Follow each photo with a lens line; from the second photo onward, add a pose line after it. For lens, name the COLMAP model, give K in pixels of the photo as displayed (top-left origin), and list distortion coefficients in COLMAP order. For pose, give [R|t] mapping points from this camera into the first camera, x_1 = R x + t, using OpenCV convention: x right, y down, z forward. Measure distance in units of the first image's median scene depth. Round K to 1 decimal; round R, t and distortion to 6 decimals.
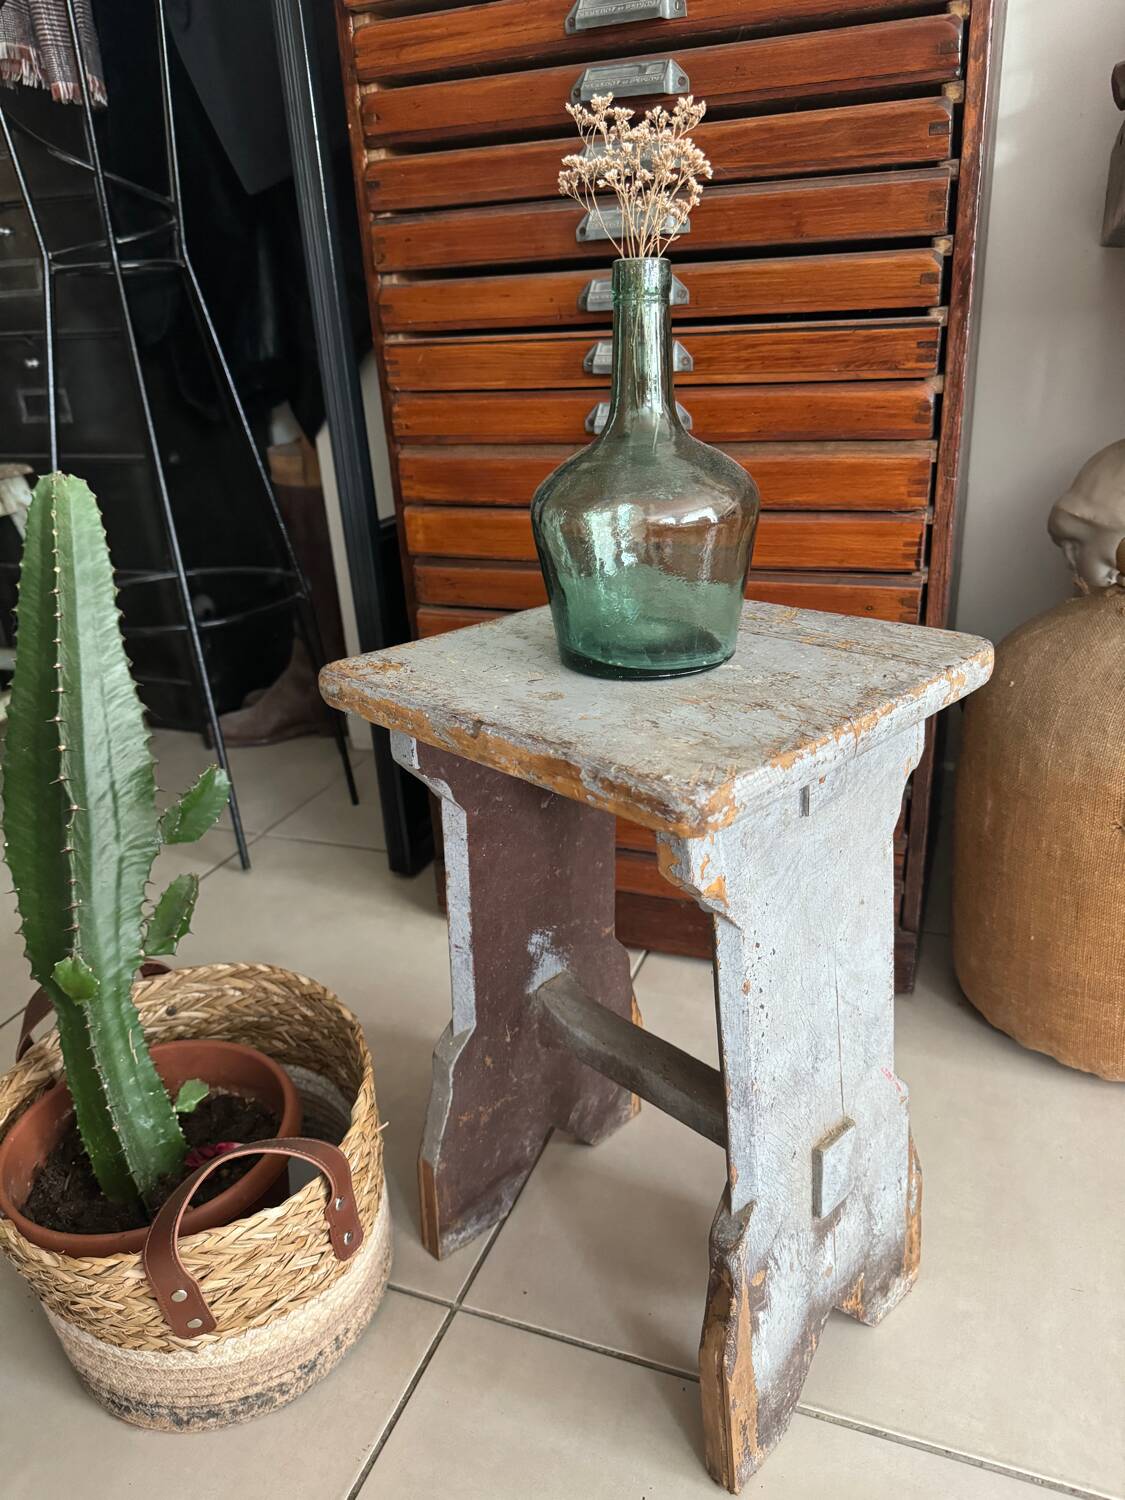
lens RADIAL K [[1076.1, 0, 564.4], [0, 1076.1, 756.2], [0, 0, 1]] dist [0.048229, -0.090078]
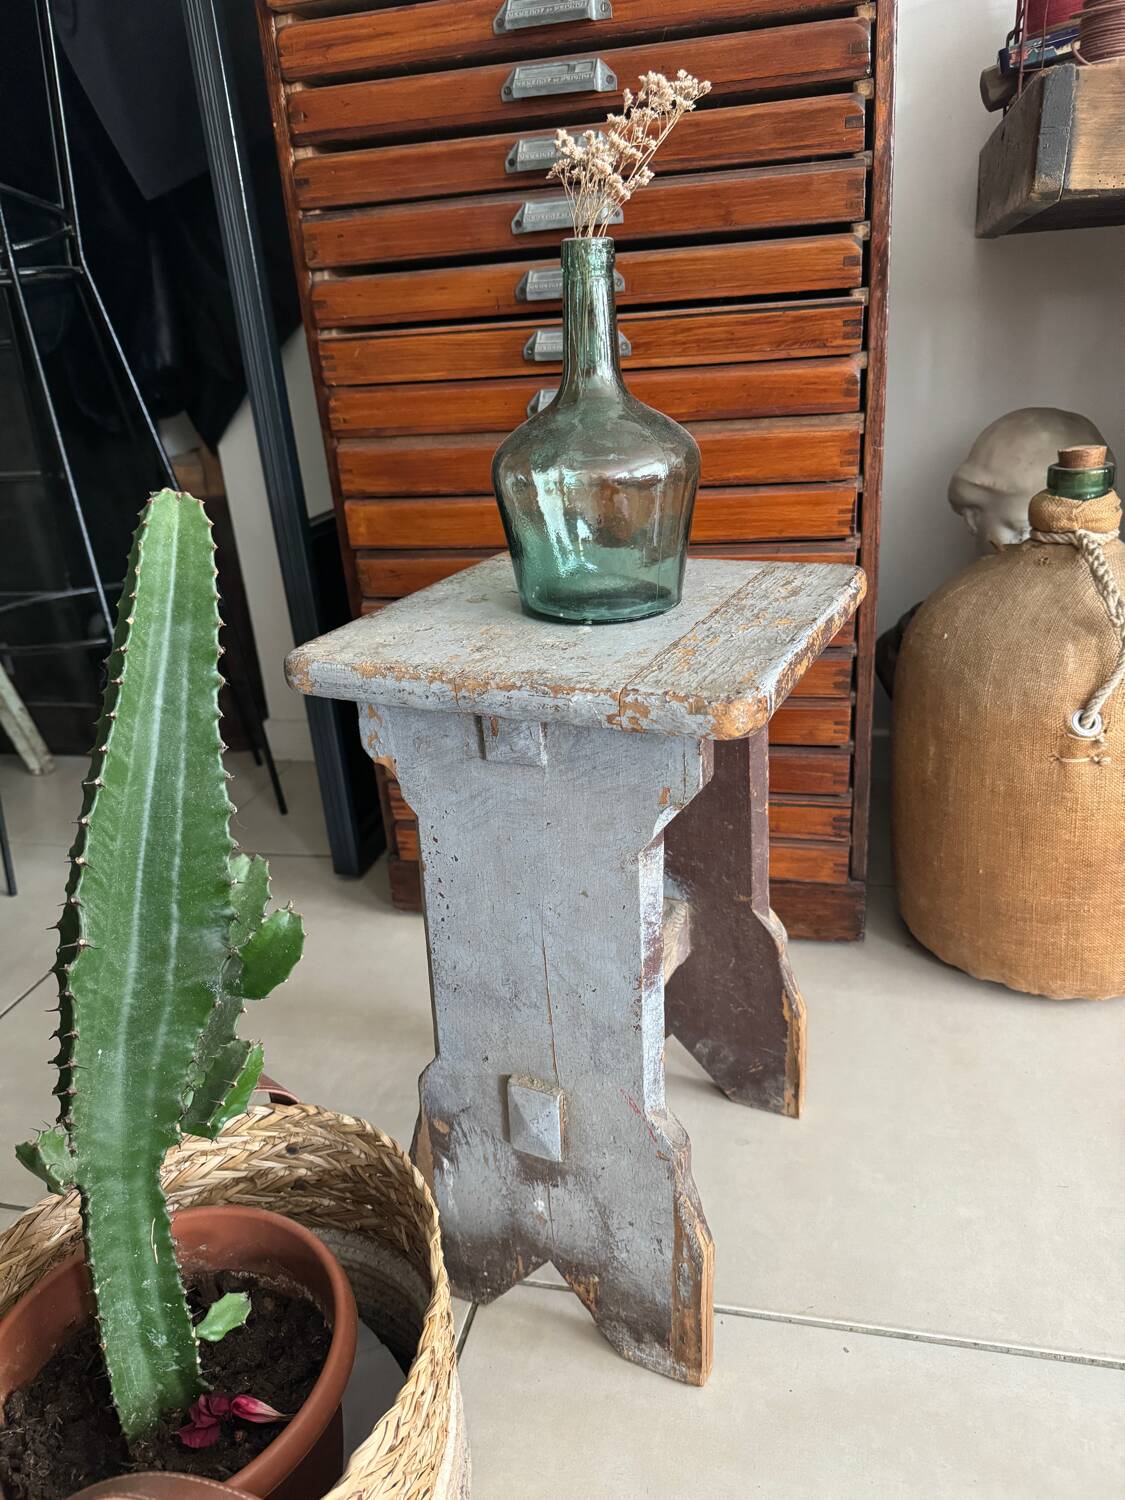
lens RADIAL K [[1076.0, 0, 558.4], [0, 1076.0, 747.2], [0, 0, 1]] dist [0.068228, -0.124996]
pose [[0.990393, -0.068369, 0.120200, -0.104845], [0.071075, 0.997302, -0.018371, 0.035766], [-0.118620, 0.026738, 0.992580, -0.020195]]
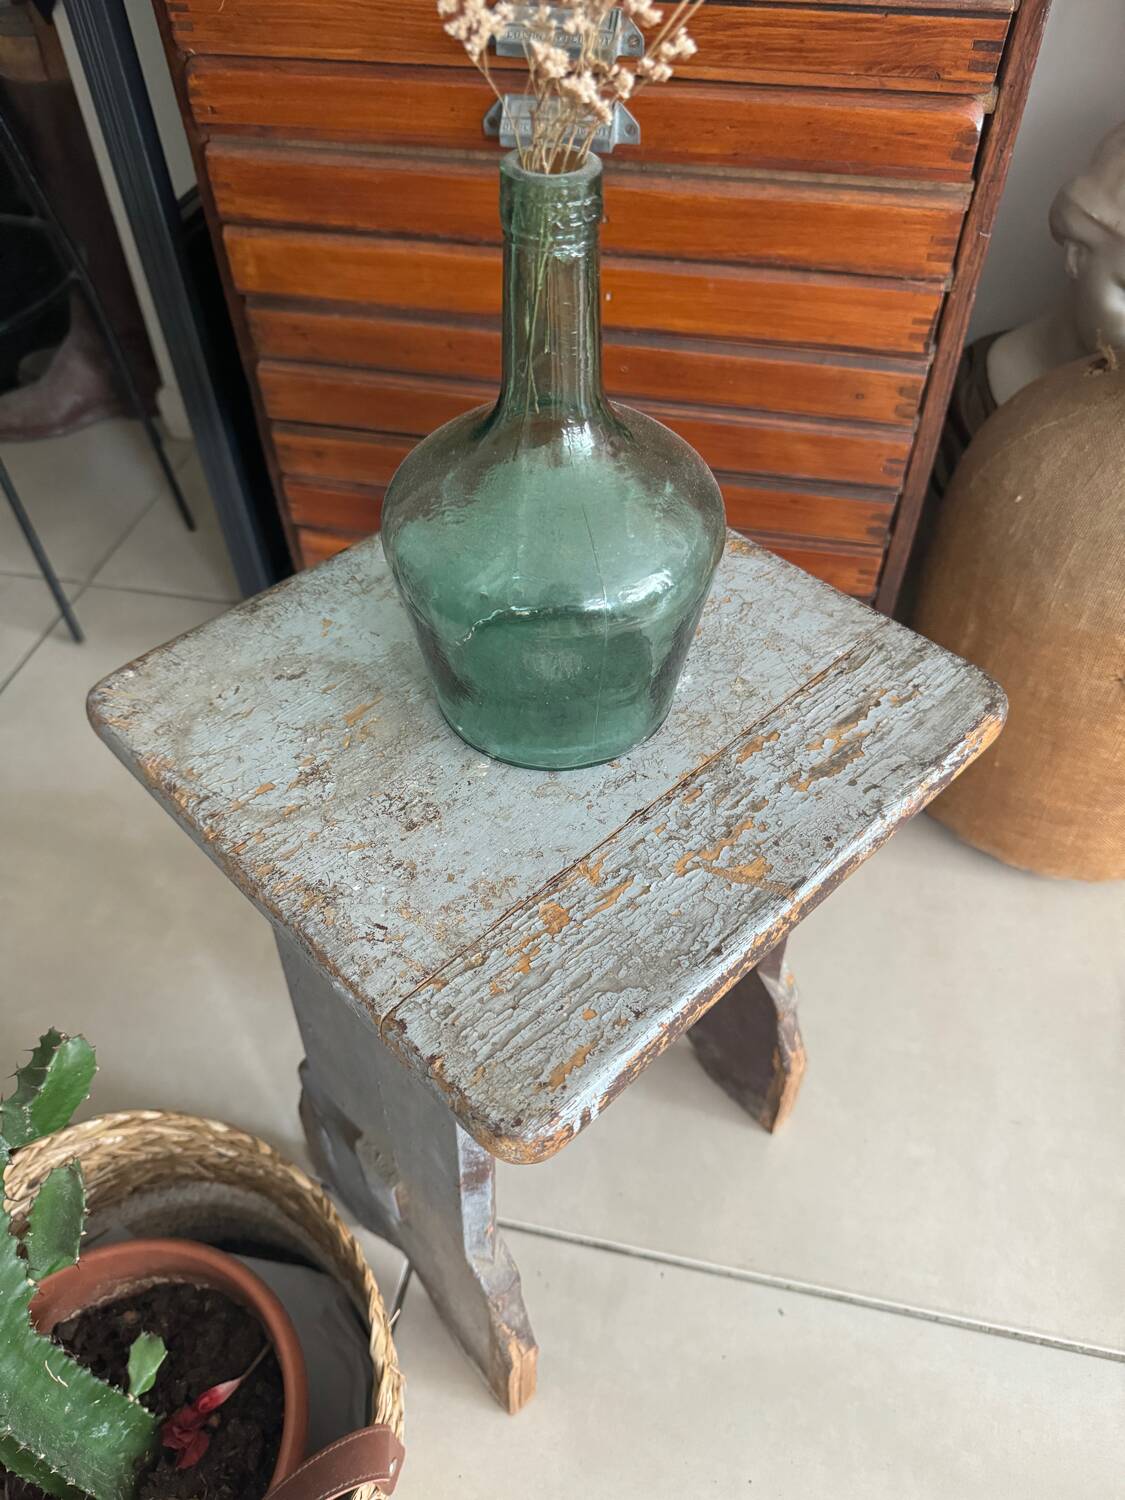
lens RADIAL K [[1094.1, 0, 564.5], [0, 1094.1, 750.9], [0, 0, 1]] dist [-0.018465, 0.001599]
pose [[0.987691, -0.087581, 0.129596, -0.059185], [0.026254, 0.909611, 0.414630, -0.248542], [-0.154195, -0.406124, 0.900715, 0.218212]]
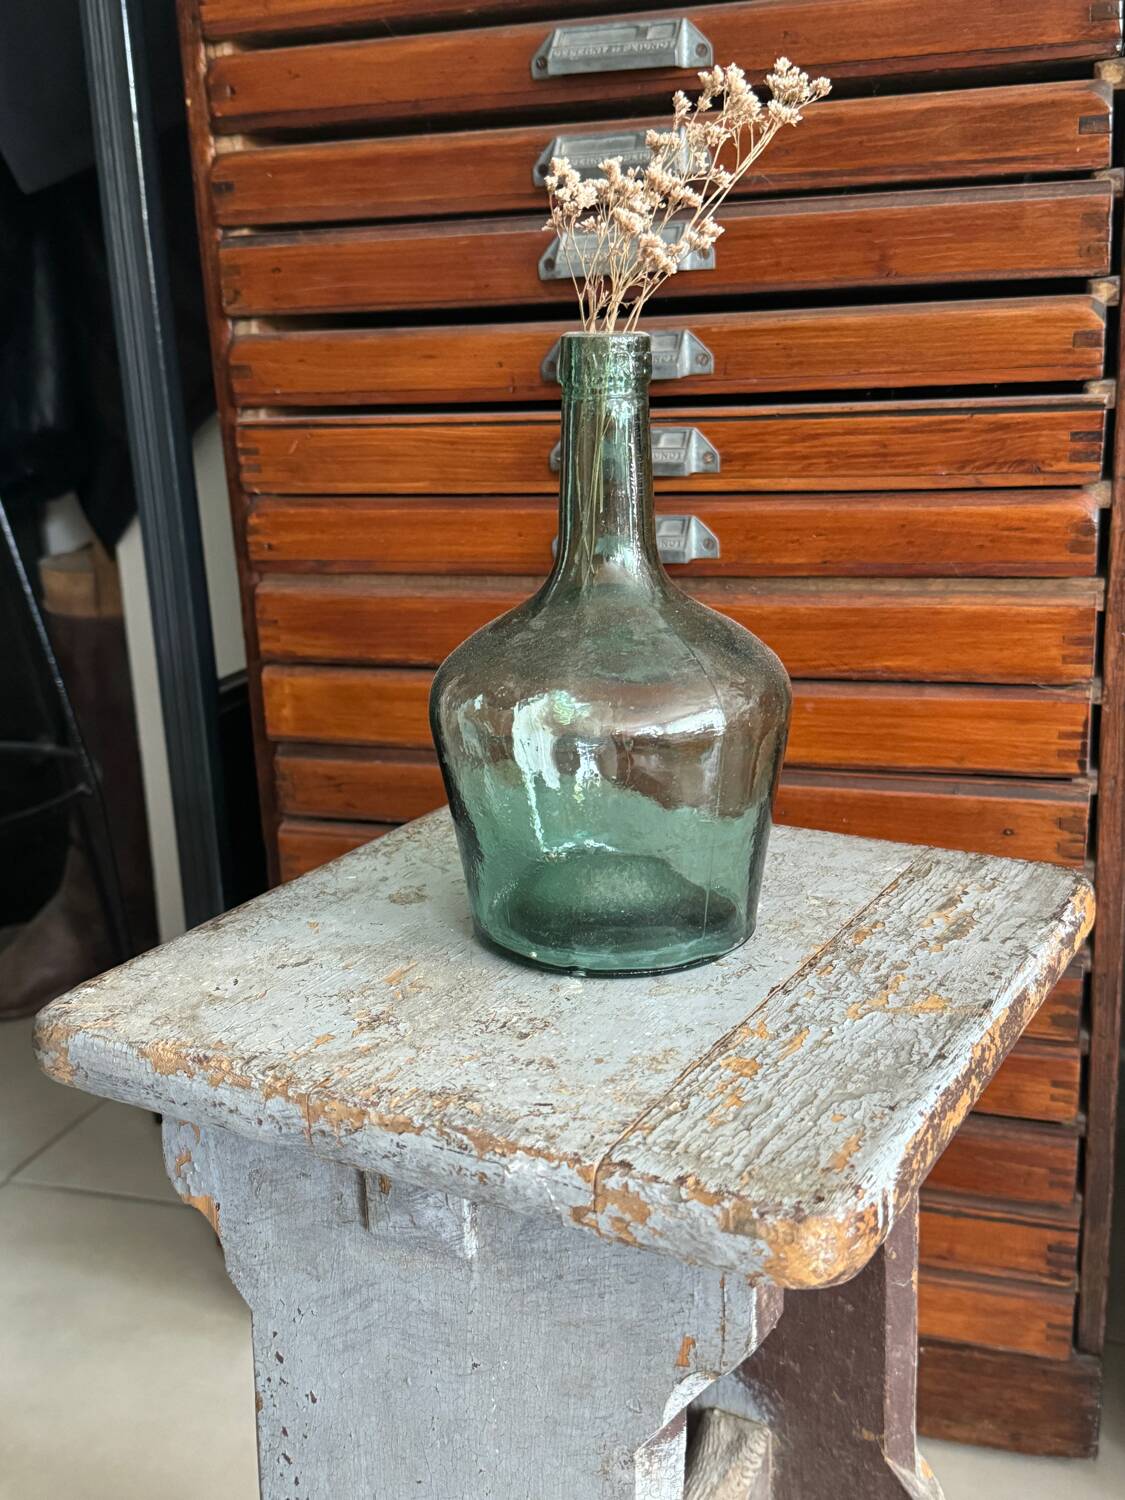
lens RADIAL K [[1574.1, 0, 559.7], [0, 1574.1, 743.4], [0, 0, 1]] dist [0.212158, -0.537666]
pose [[0.998293, -0.003037, 0.058326, -0.034412], [0.011540, 0.989216, -0.146009, -0.058141], [-0.057253, 0.146433, 0.987562, 0.090541]]
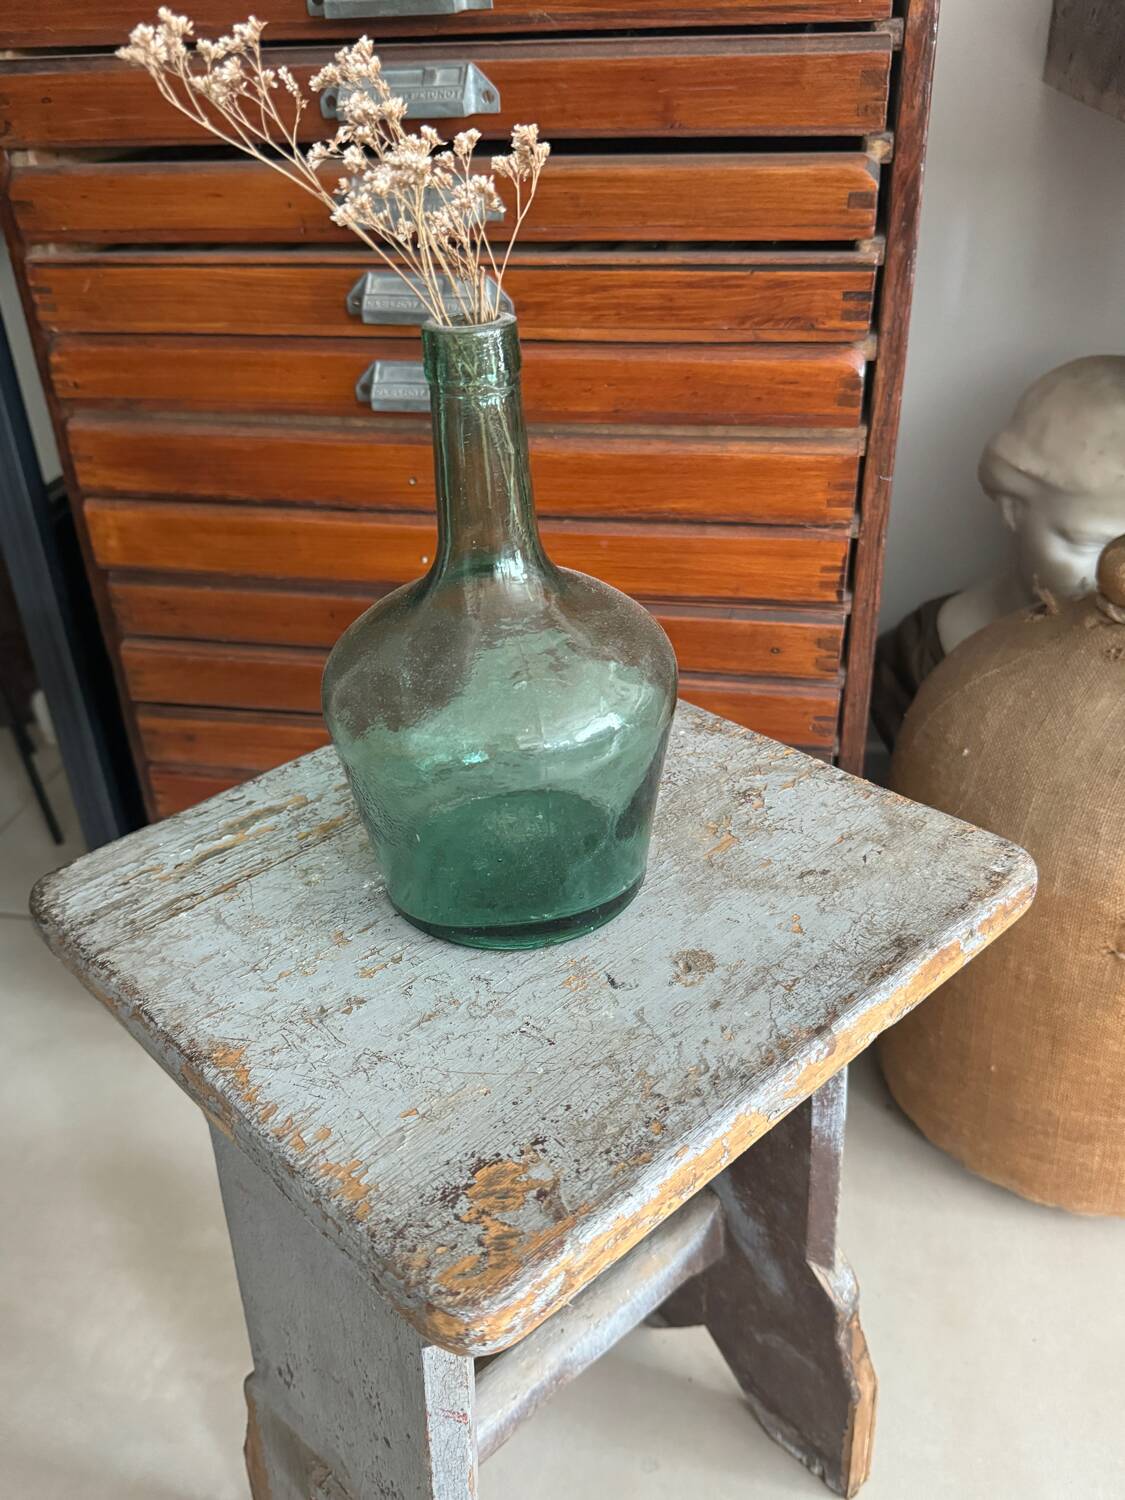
lens RADIAL K [[1270.4, 0, 562.7], [0, 1270.4, 751.7], [0, 0, 1]] dist [0.166760, -0.402594]
pose [[0.982345, -0.079763, 0.169222, -0.008297], [0.055644, 0.988190, 0.142772, -0.209526], [-0.178611, -0.130835, 0.975182, 0.188188]]
